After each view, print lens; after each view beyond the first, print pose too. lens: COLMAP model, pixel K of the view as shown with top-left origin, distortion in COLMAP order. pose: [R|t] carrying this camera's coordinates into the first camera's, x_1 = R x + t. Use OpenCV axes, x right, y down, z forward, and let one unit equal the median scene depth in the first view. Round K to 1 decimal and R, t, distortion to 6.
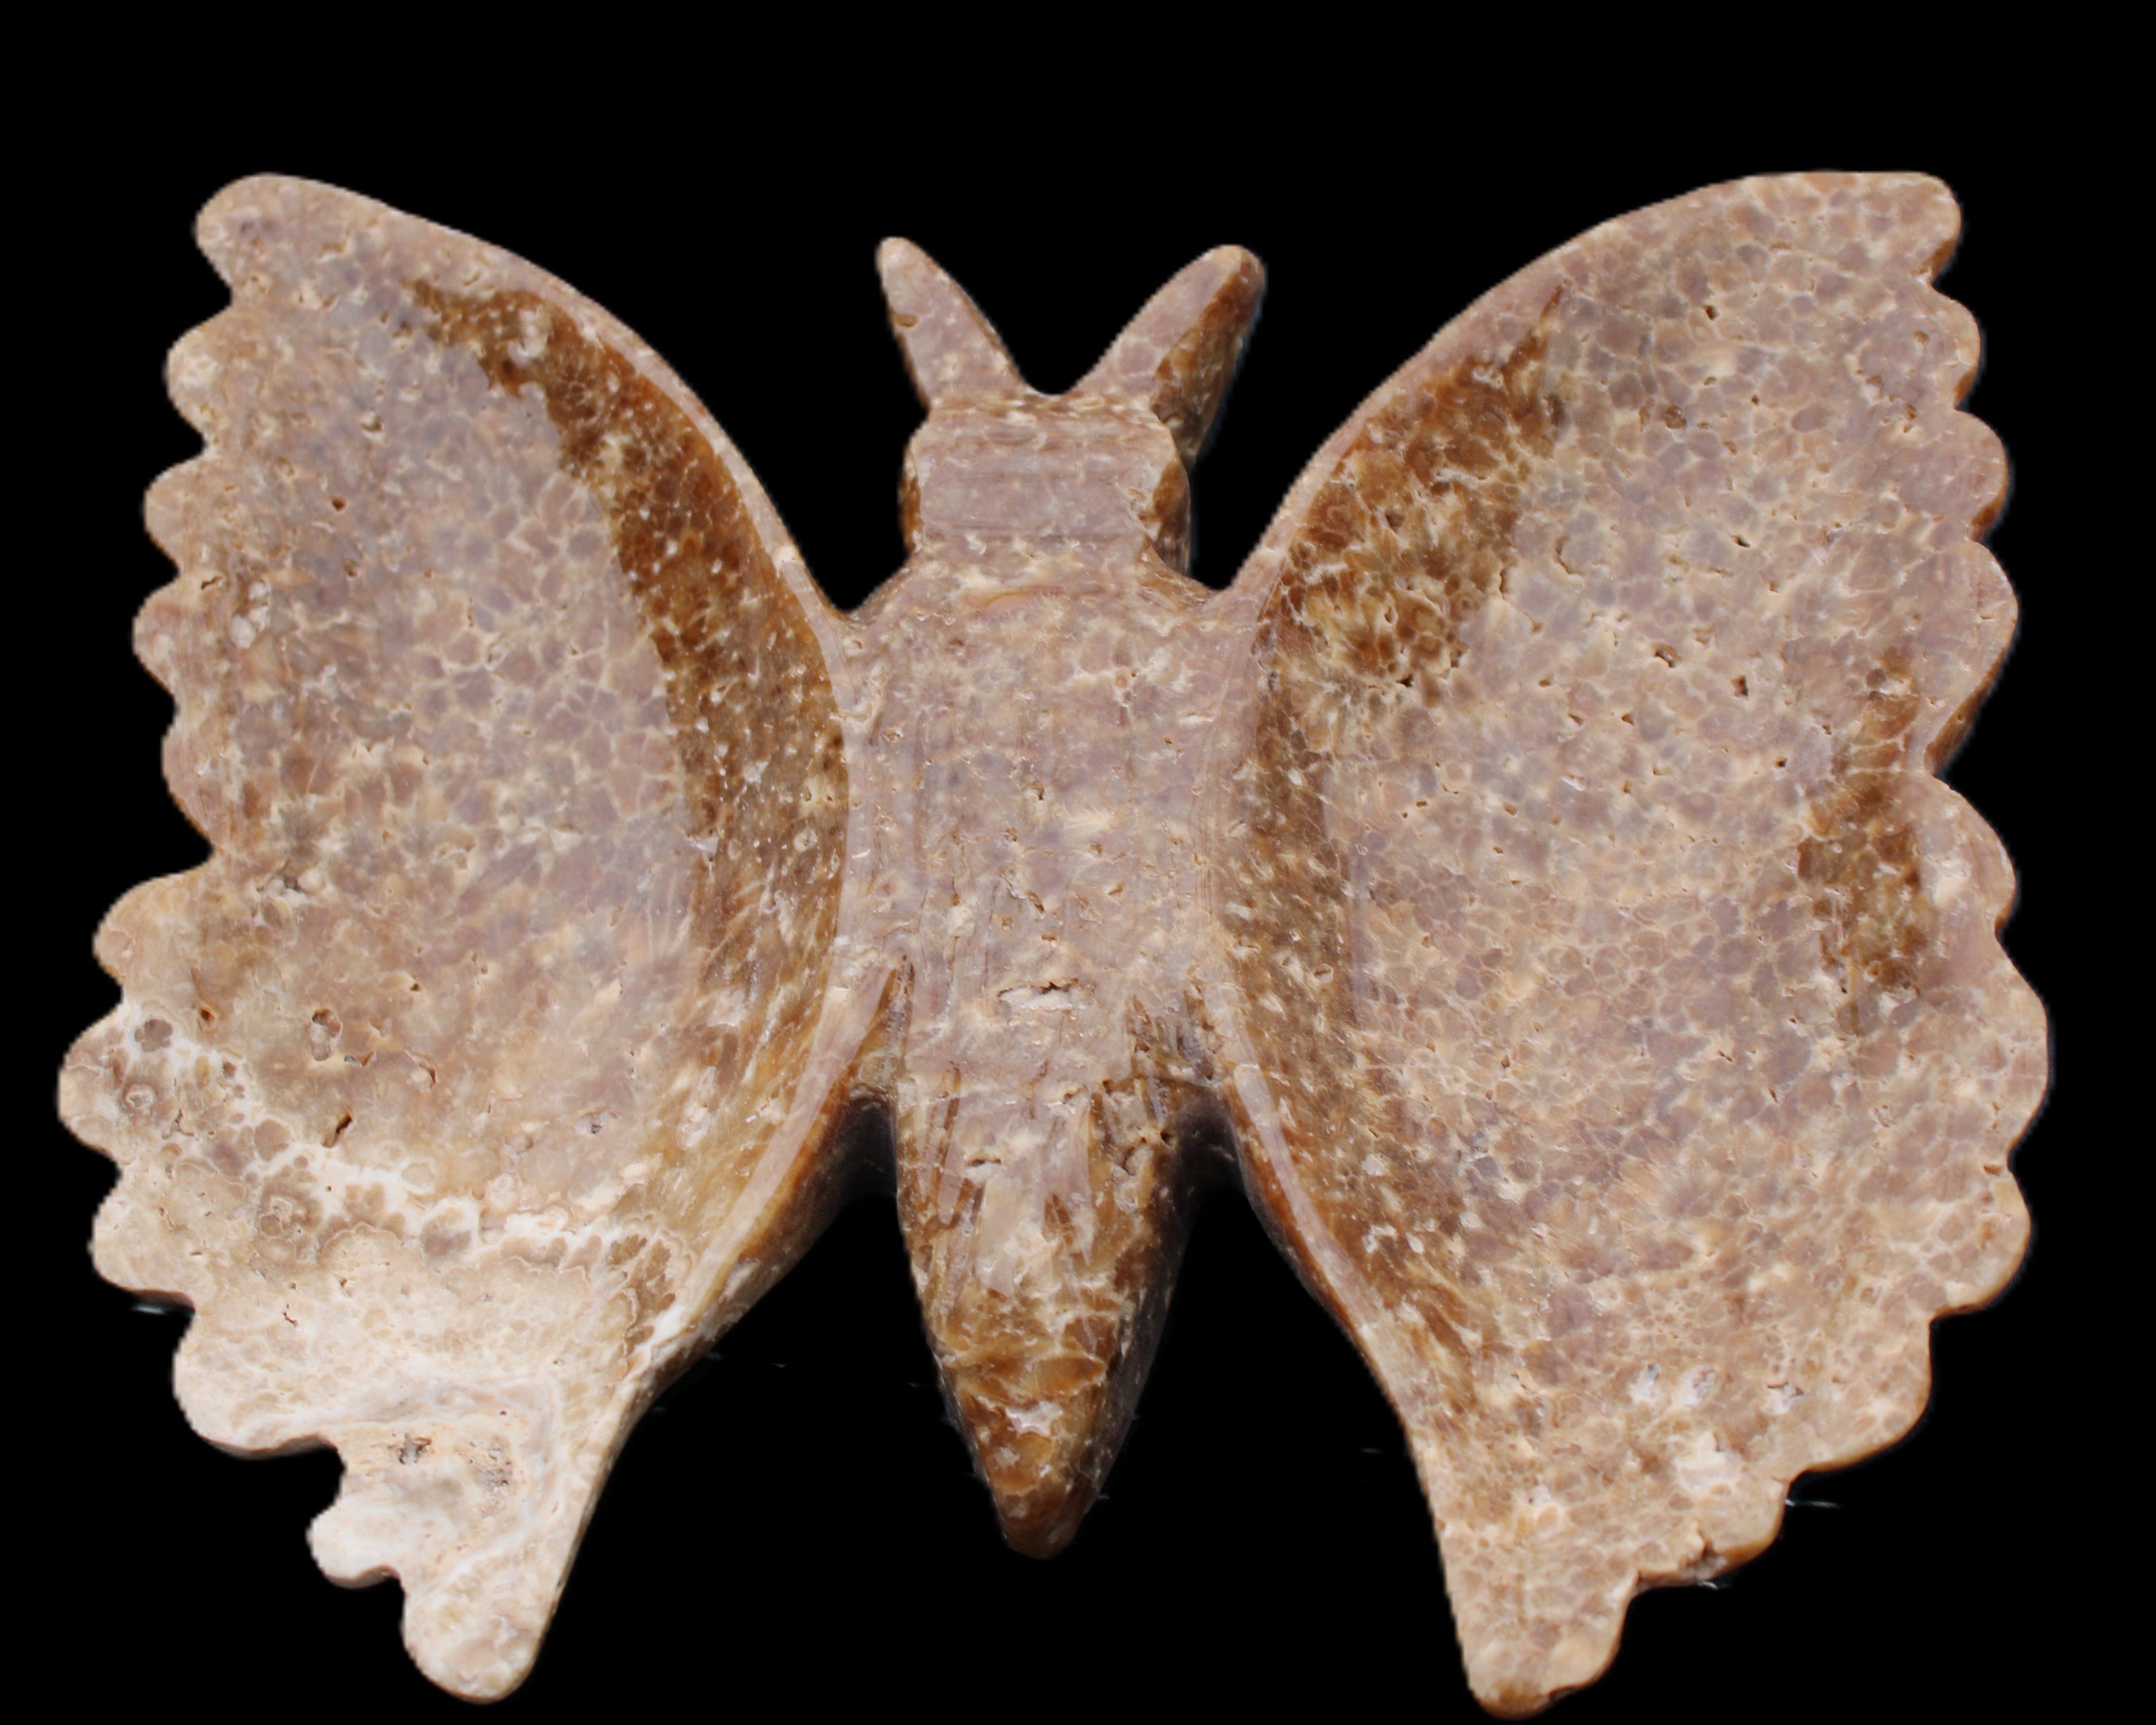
lens RADIAL K [[3588.8, 0, 1088.6], [0, 3588.8, 758.1], [0, 0, 1]] dist [-0.102469, 0.184618]
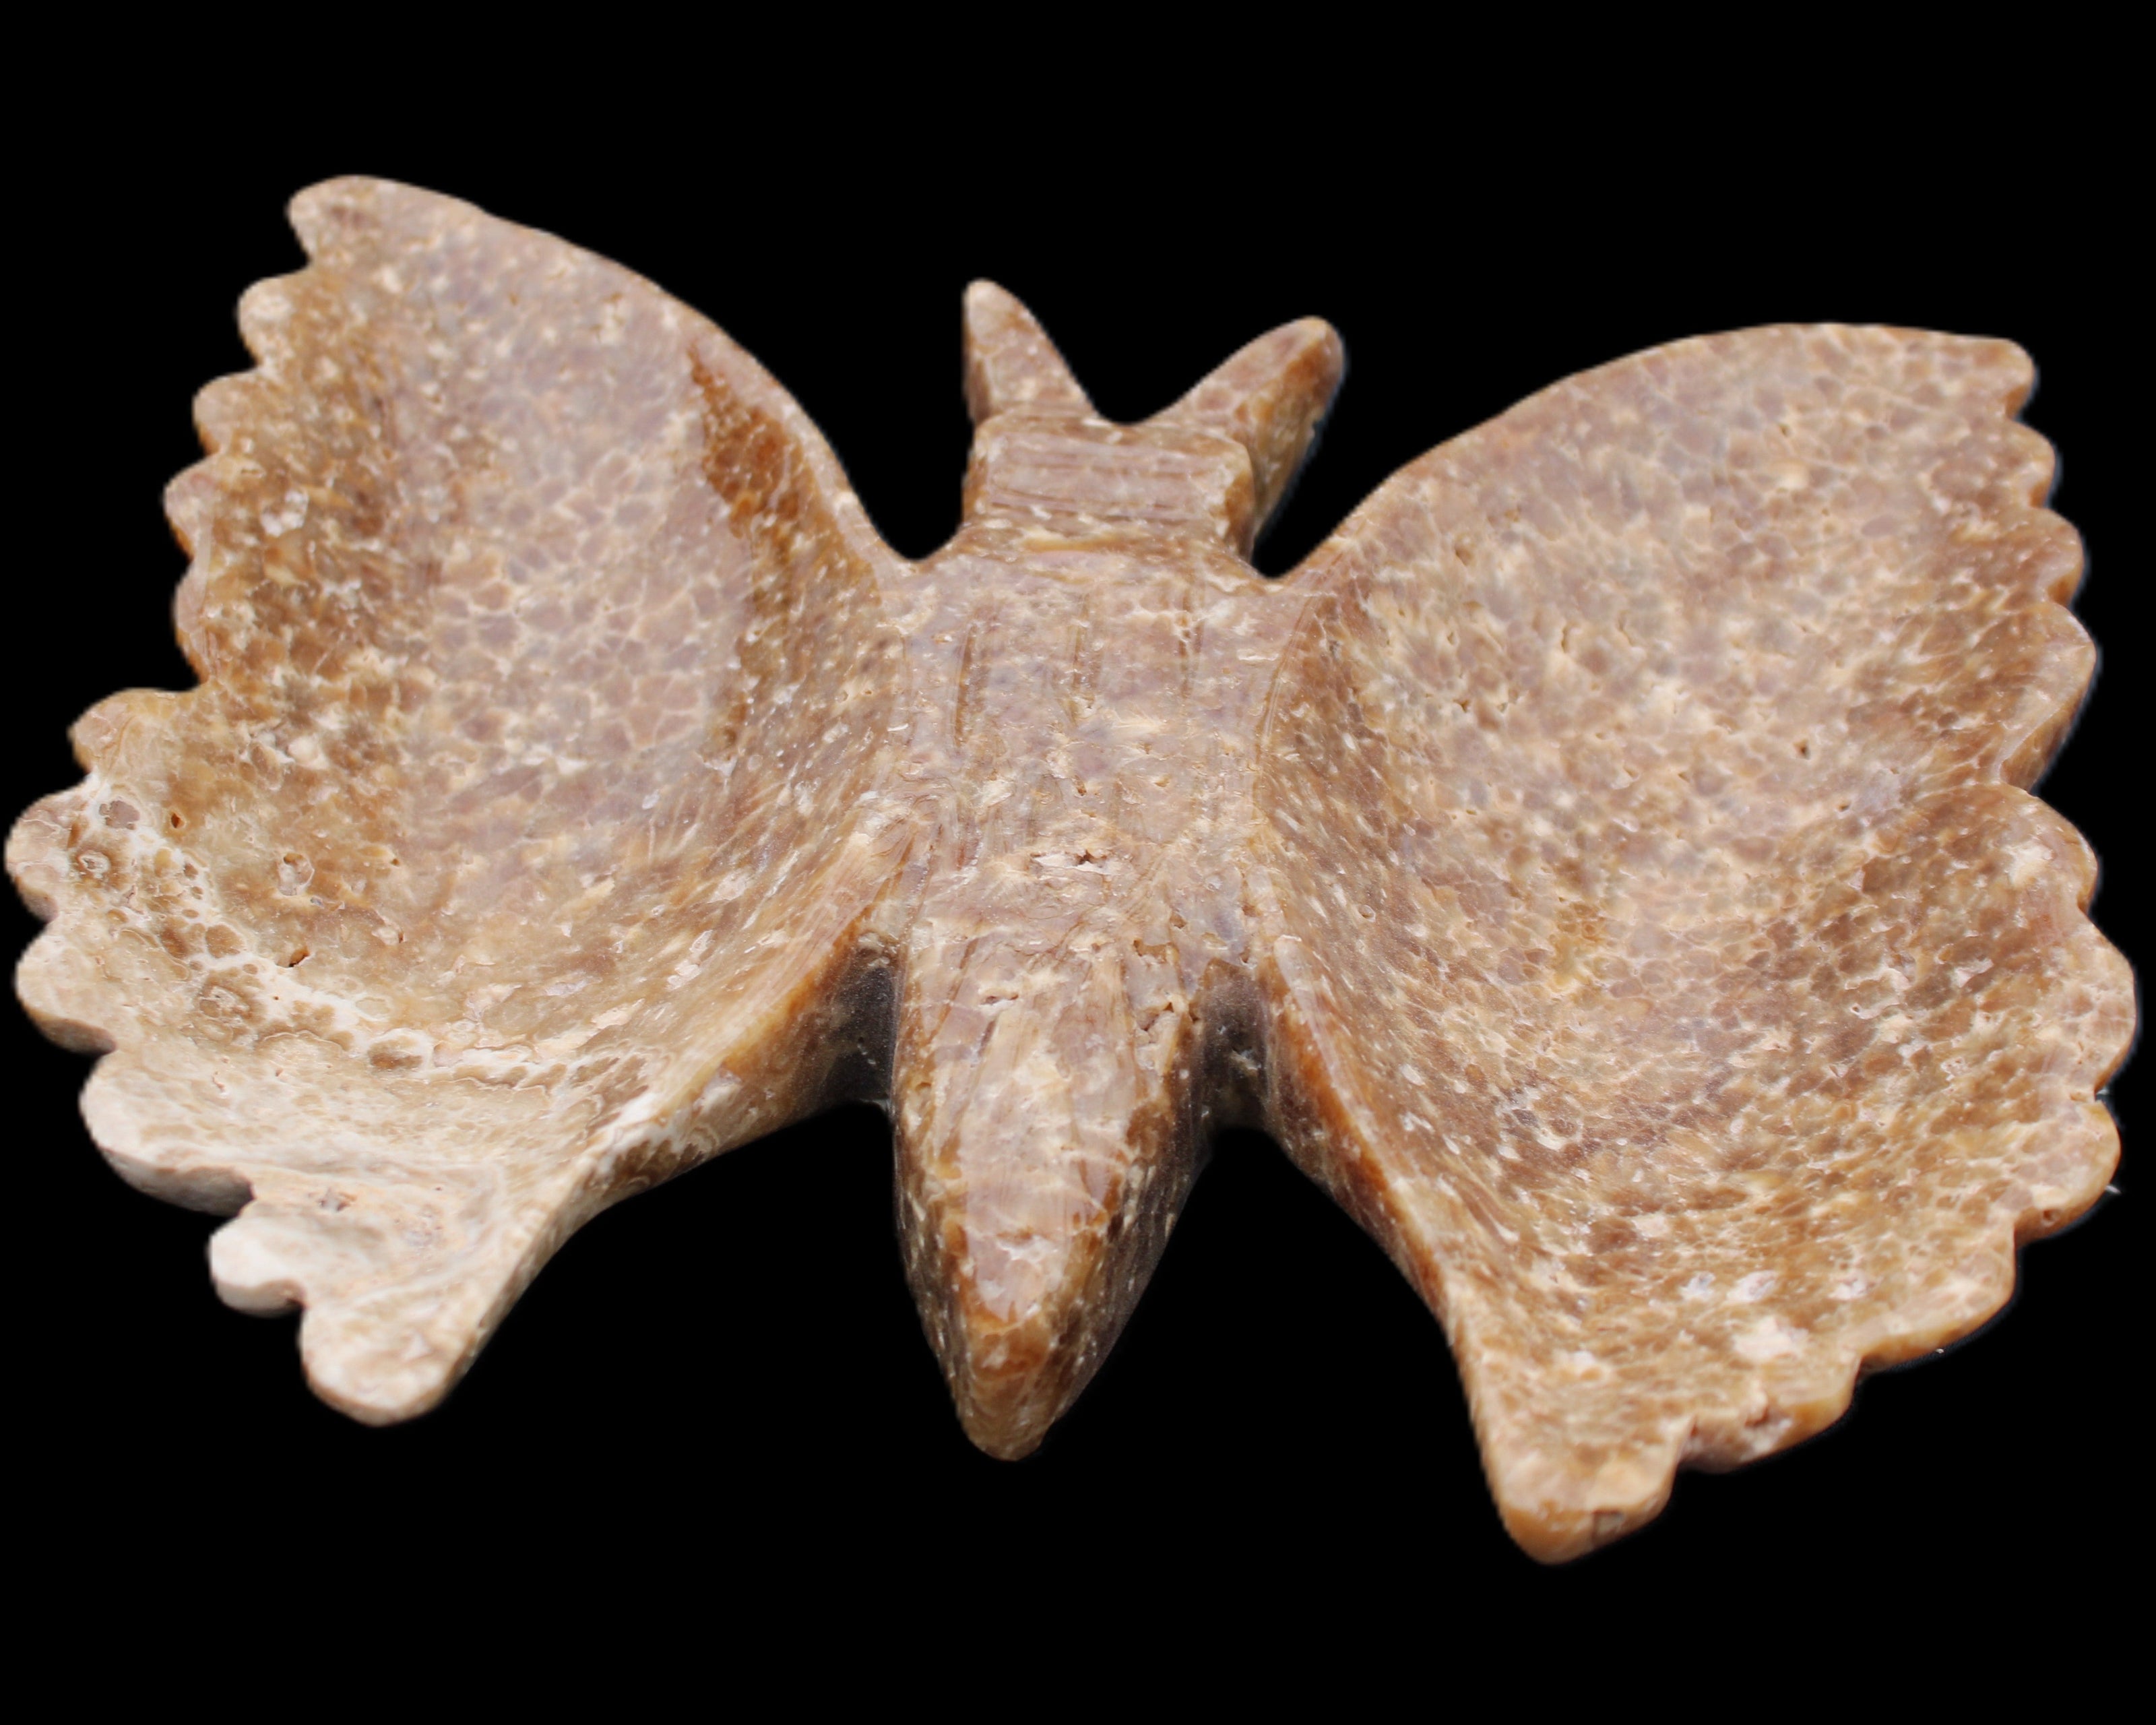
lens RADIAL K [[3513.9, 0, 1116.1], [0, 3513.9, 864.6], [0, 0, 1]] dist [-0.098509, 0.061441]
pose [[0.991824, 0.124052, 0.029949, -0.028892], [-0.109989, 0.949969, -0.292338, 0.321662], [-0.064716, 0.286654, 0.955846, 0.113877]]
